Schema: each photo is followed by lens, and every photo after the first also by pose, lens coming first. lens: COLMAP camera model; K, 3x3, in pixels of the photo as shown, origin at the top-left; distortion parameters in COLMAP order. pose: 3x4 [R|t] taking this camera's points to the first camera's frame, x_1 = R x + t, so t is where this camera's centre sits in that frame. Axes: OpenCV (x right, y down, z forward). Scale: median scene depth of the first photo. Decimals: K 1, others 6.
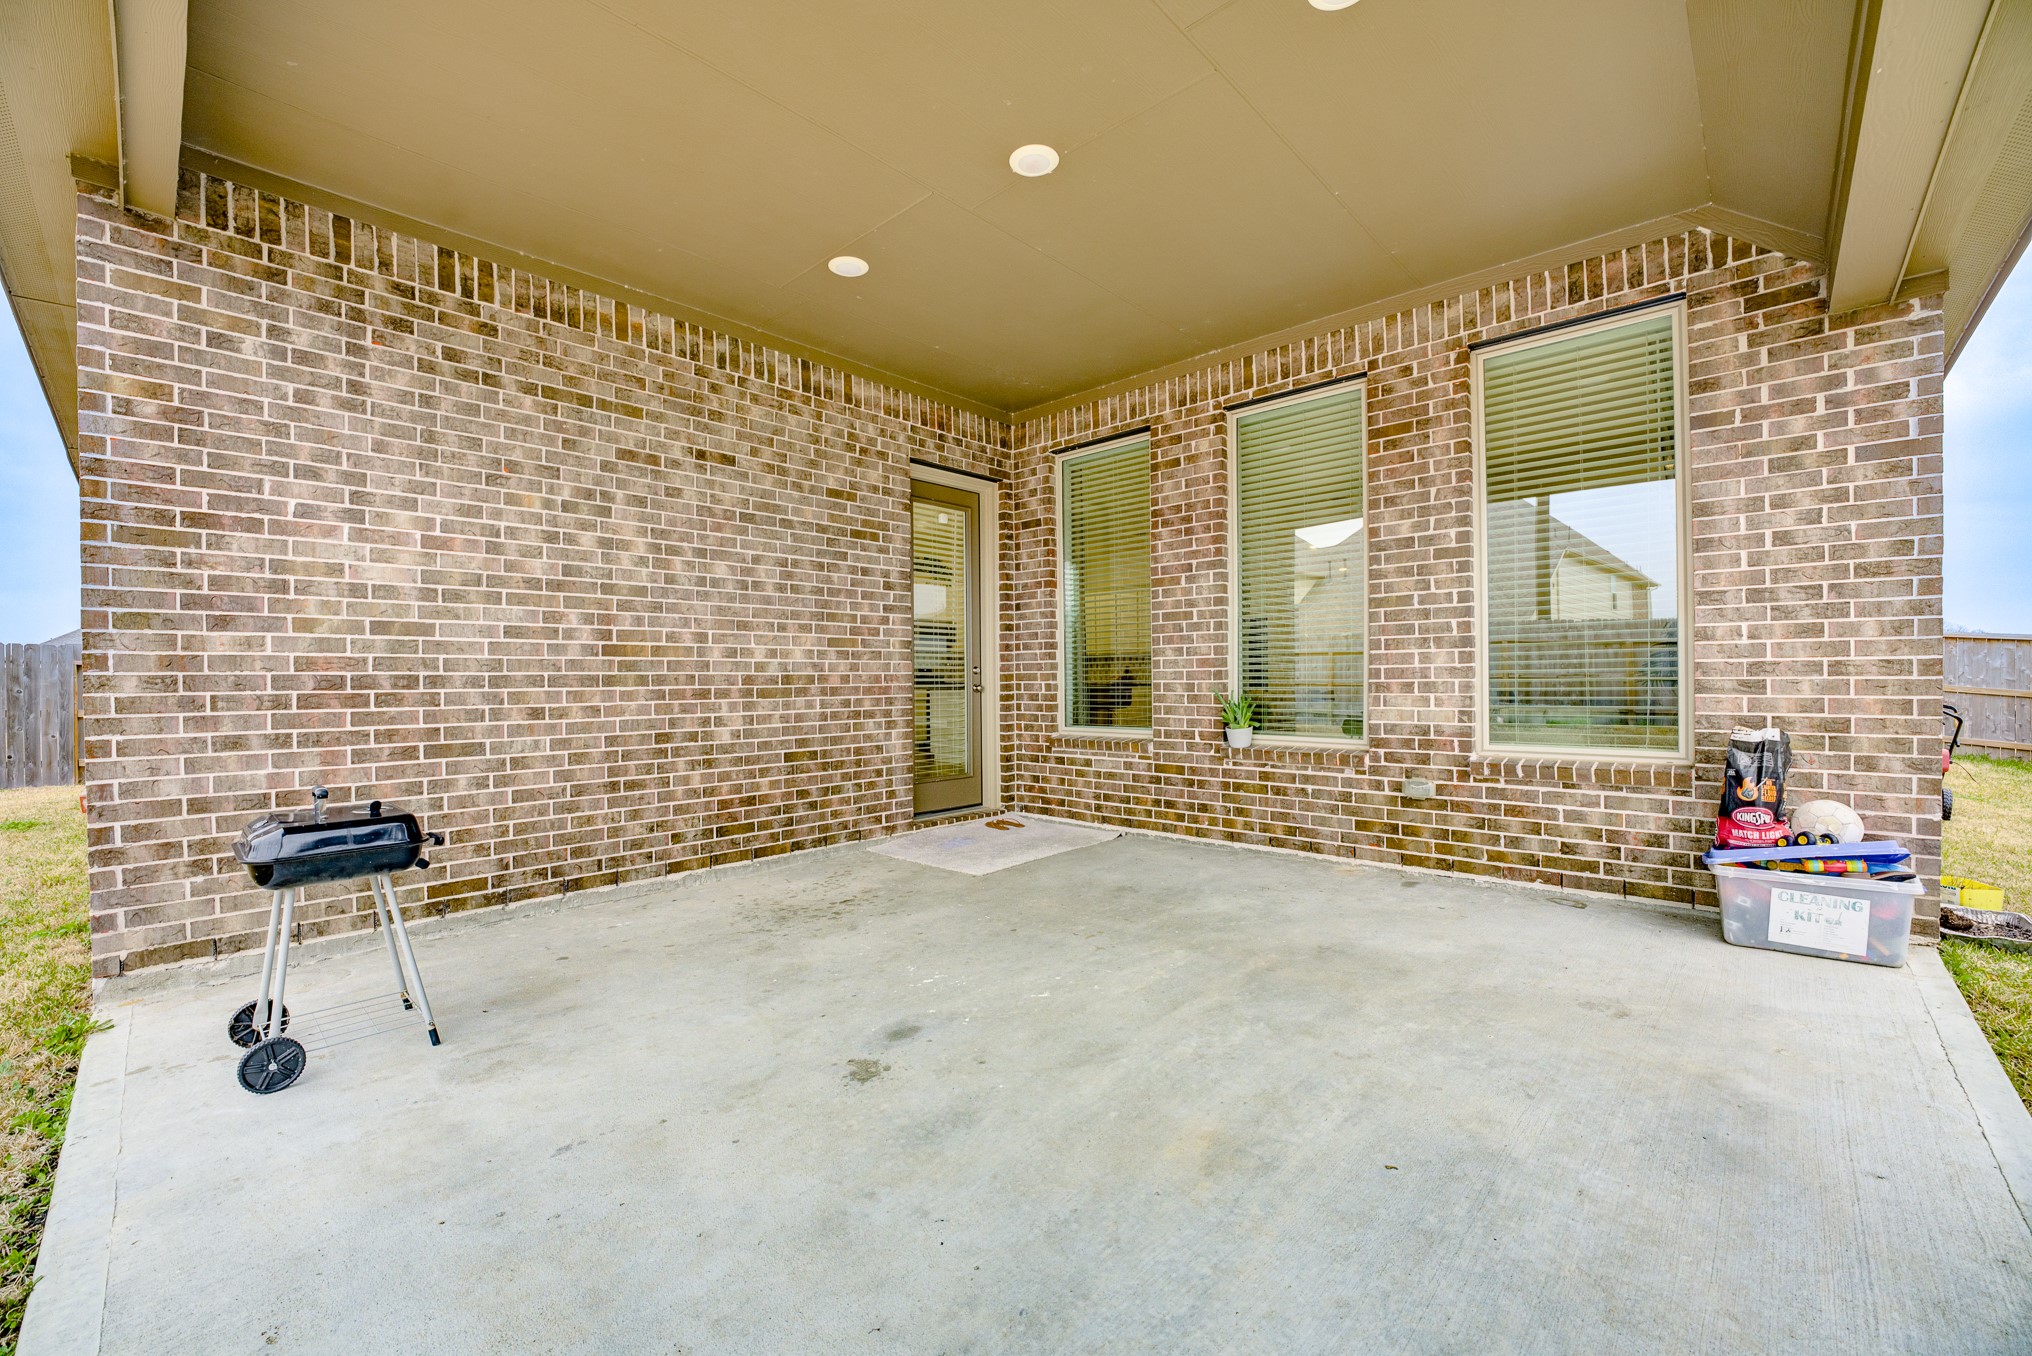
lens RADIAL K [[821.3, 0, 1020.4], [0, 821.3, 682.4], [0, 0, 1]] dist [-0.035147, 0.005990]
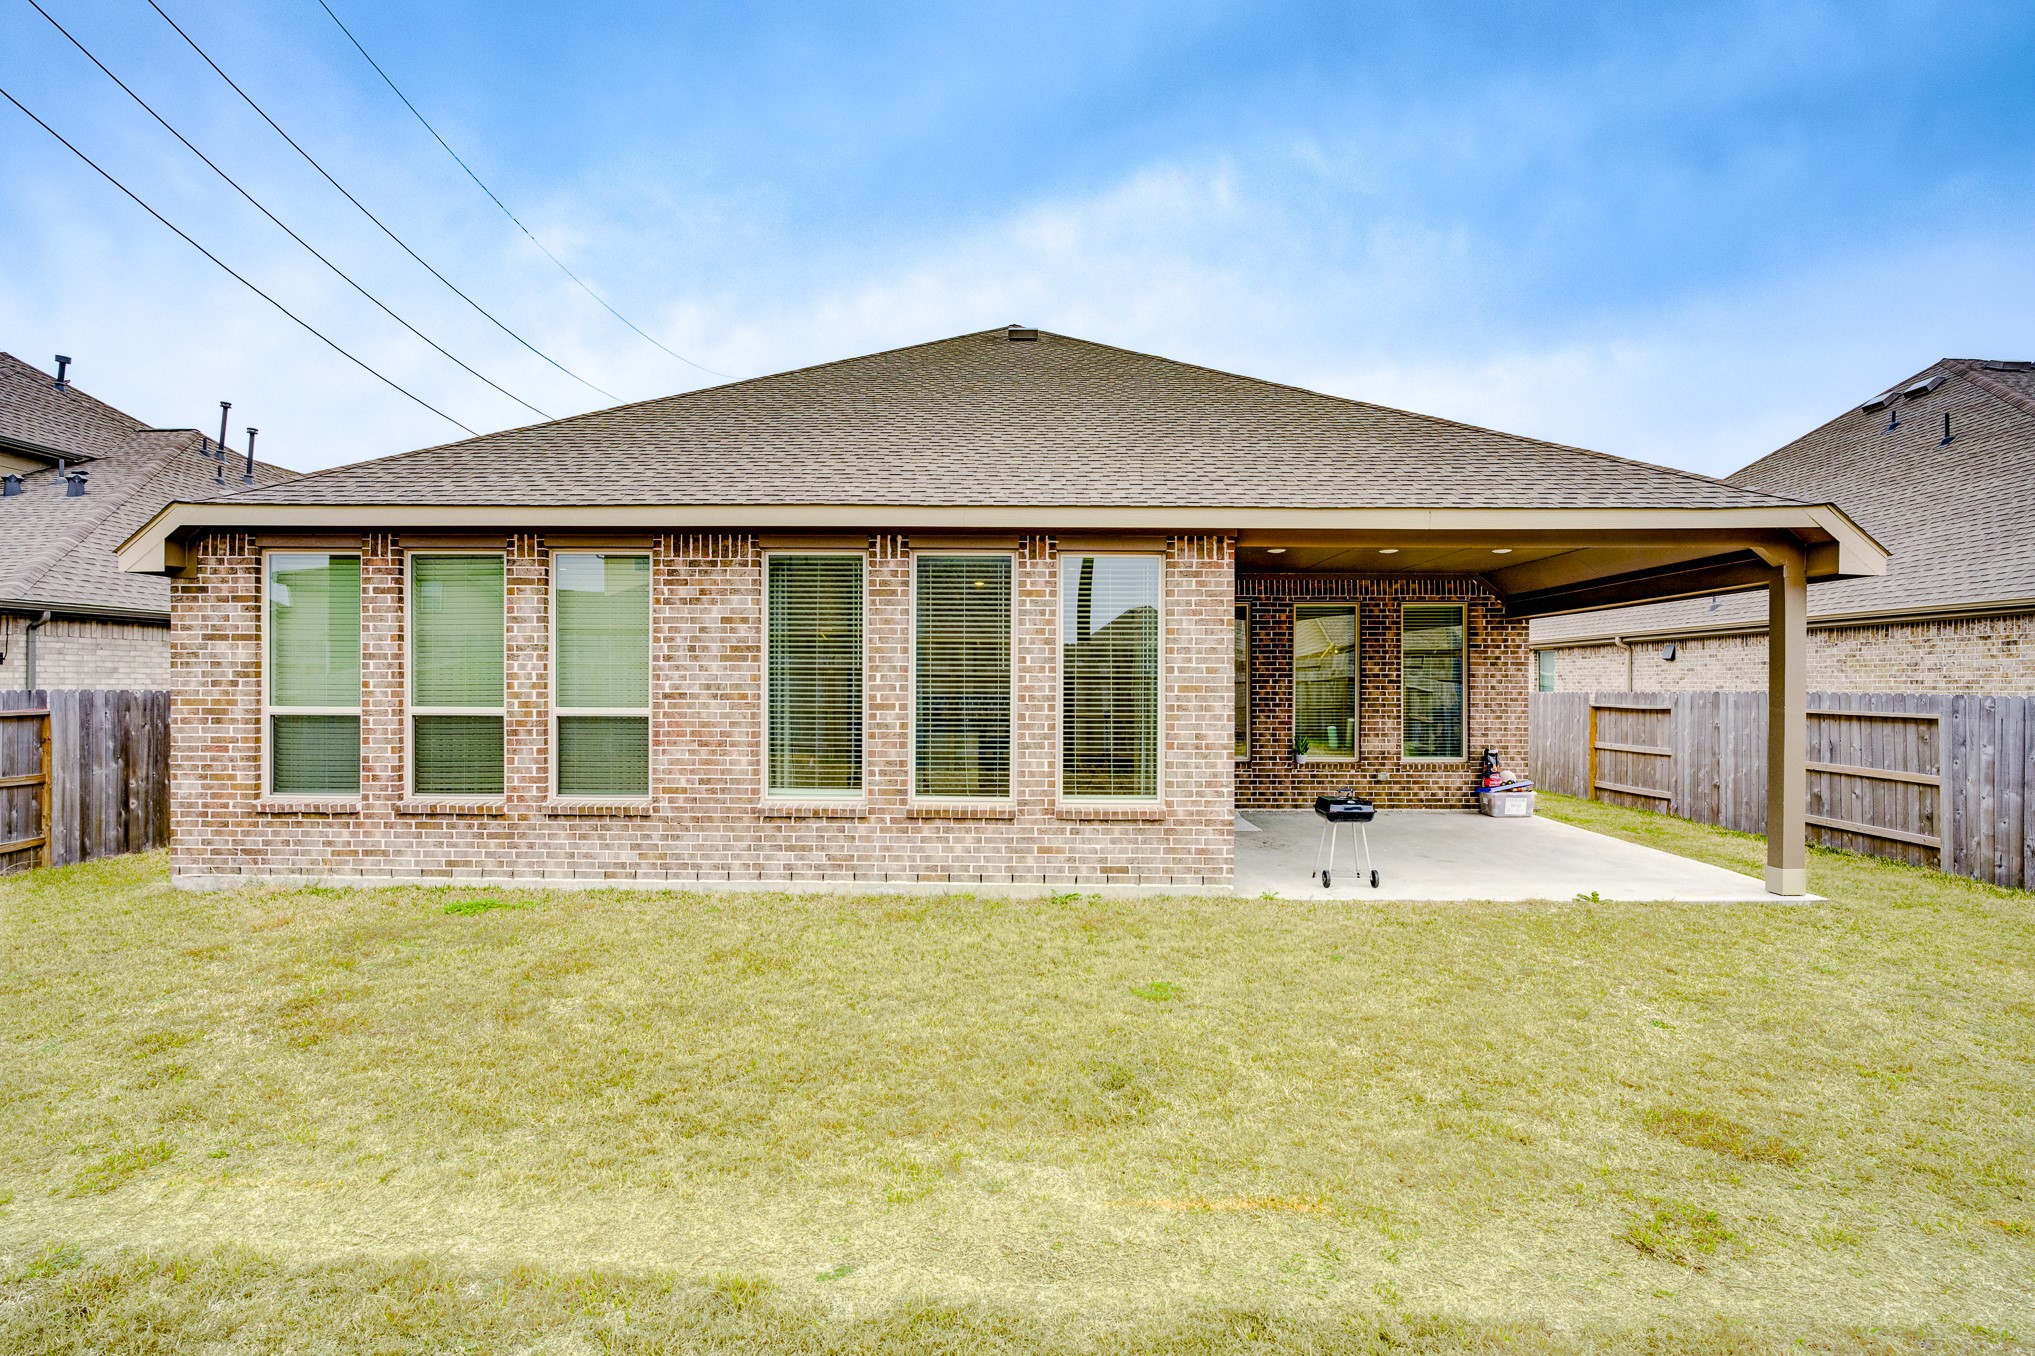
lens RADIAL K [[980.9, 0, 1017.5], [0, 980.9, 678.0], [0, 0, 1]] dist [-0.011010, -0.000788]
pose [[0.738792, 0.015157, 0.673763, -2.520163], [-0.006421, 0.999860, -0.015452, -0.123860], [-0.673903, 0.007090, 0.738786, -0.481538]]
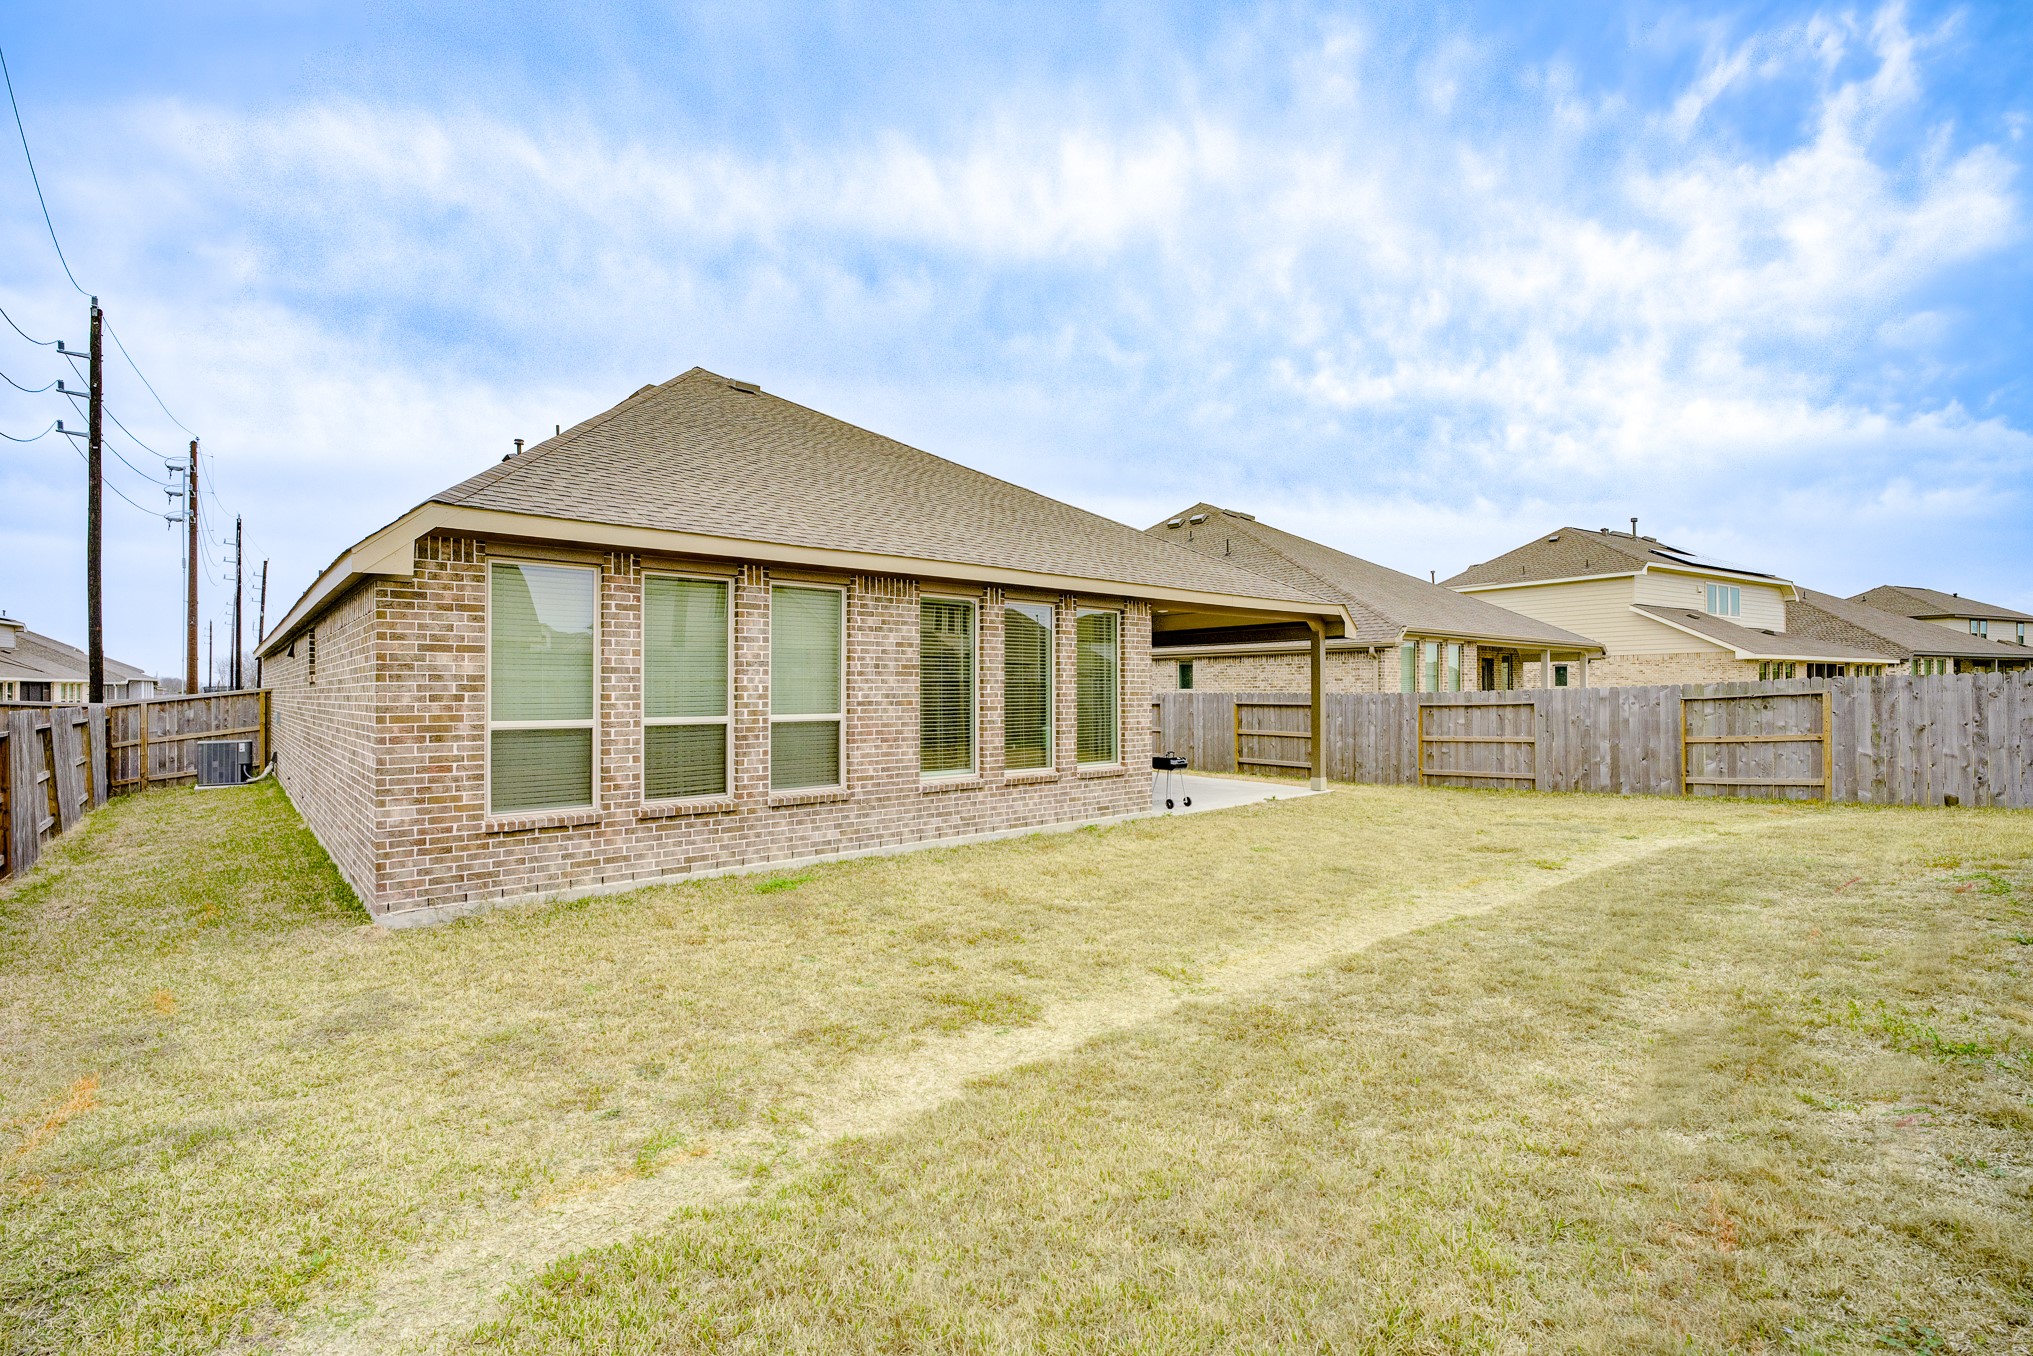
lens RADIAL K [[912.3, 0, 1016.5], [0, 912.3, 678.0], [0, 0, 1]] dist [-0.020953, 0.000035]
pose [[0.095350, 0.022387, 0.995192, -4.009422], [0.010162, 0.999673, -0.023461, -0.119908], [-0.995392, 0.012350, 0.095092, 0.866768]]
